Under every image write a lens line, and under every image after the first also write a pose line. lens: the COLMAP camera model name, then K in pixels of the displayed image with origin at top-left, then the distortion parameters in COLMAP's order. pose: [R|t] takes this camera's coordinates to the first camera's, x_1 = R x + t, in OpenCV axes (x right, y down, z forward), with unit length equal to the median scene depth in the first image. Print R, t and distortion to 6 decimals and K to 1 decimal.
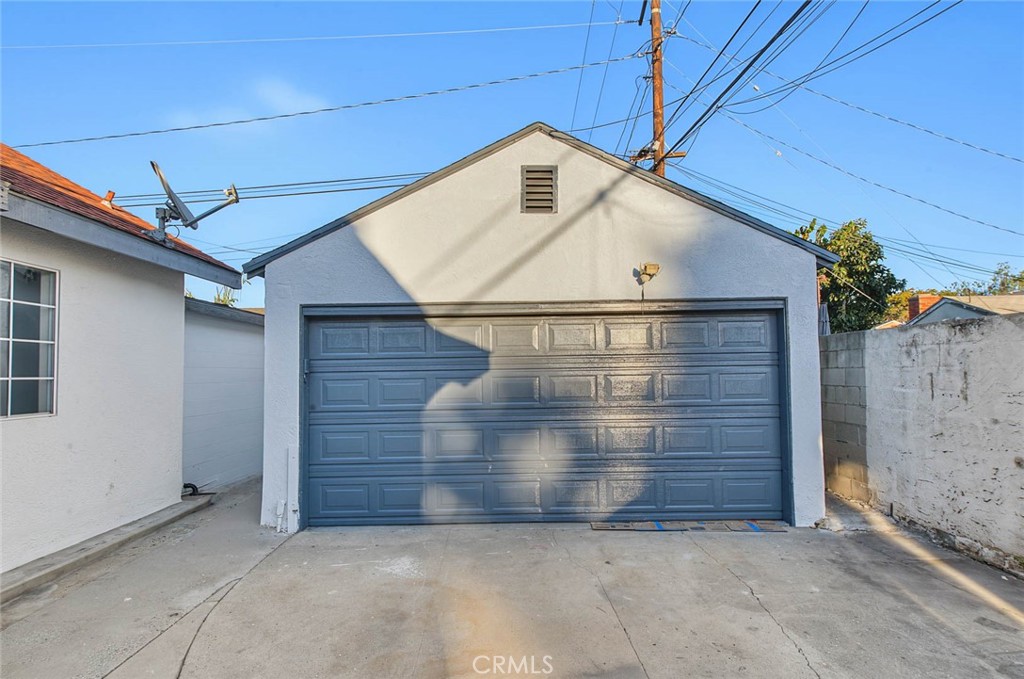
lens RADIAL K [[504.7, 0, 511.8], [0, 504.7, 354.0], [0, 0, 1]] dist [0.009073, -0.000782]
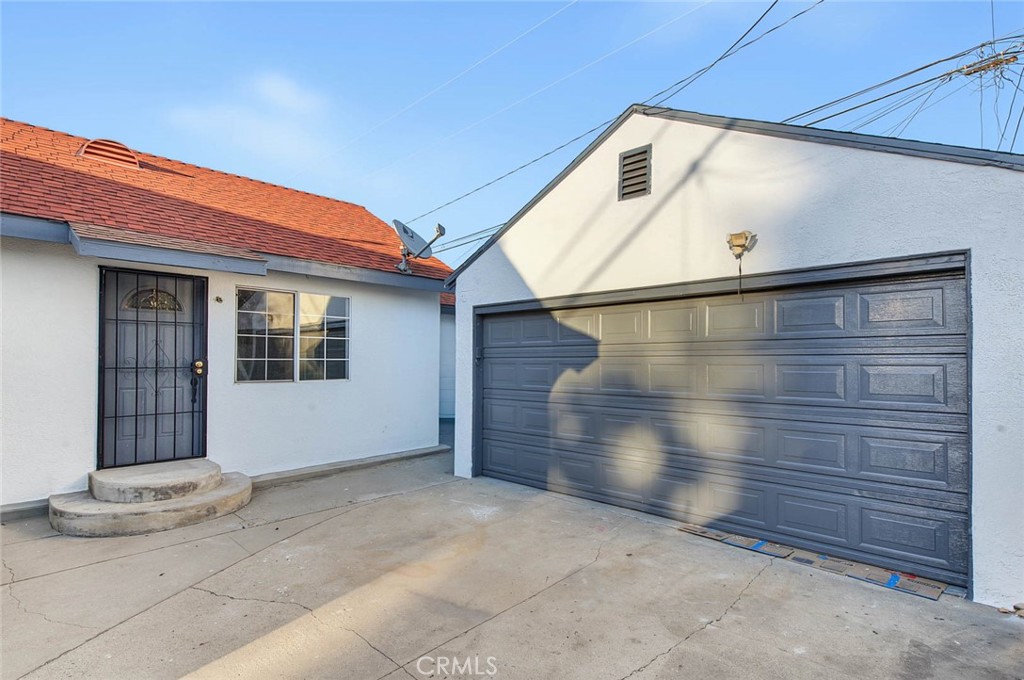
lens RADIAL K [[504.7, 0, 511.8], [0, 504.7, 354.5], [0, 0, 1]] dist [0.009073, -0.000782]
pose [[0.721136, 0.005144, -0.692774, 0.566186], [0.013229, 0.999688, 0.021194, 0.001308], [0.692667, -0.024449, 0.720843, 0.119226]]
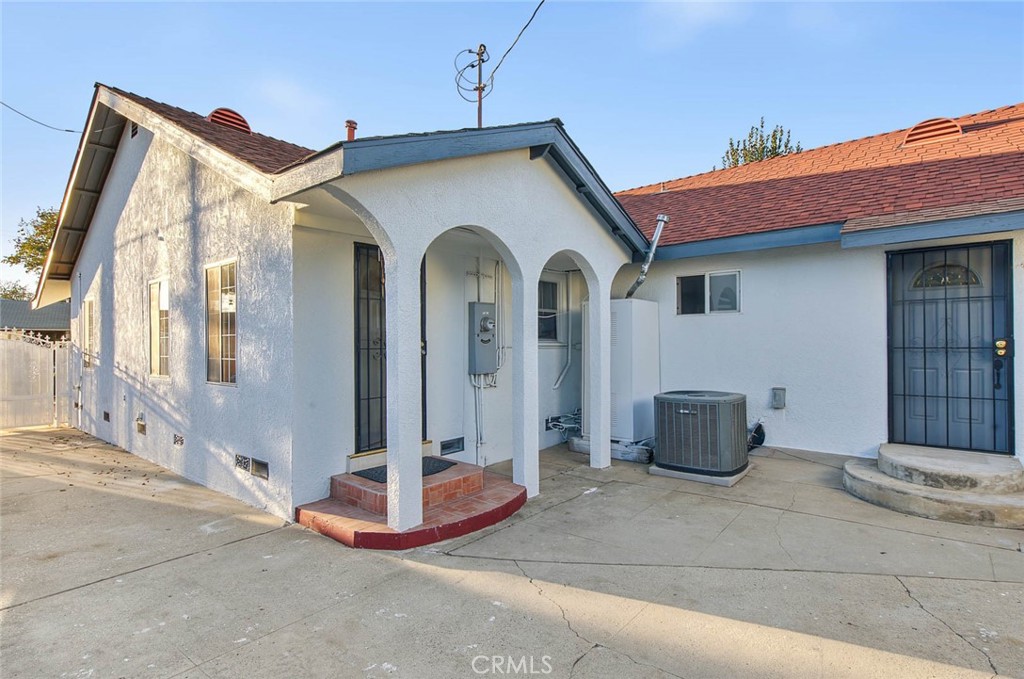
lens RADIAL K [[496.7, 0, 518.5], [0, 496.7, 343.0], [0, 0, 1]] dist [0.001569, -0.001005]
pose [[-0.639242, 0.019297, -0.768764, 0.585924], [0.042987, 0.999019, -0.010667, 0.006904], [0.767803, -0.039866, -0.639444, 0.355082]]
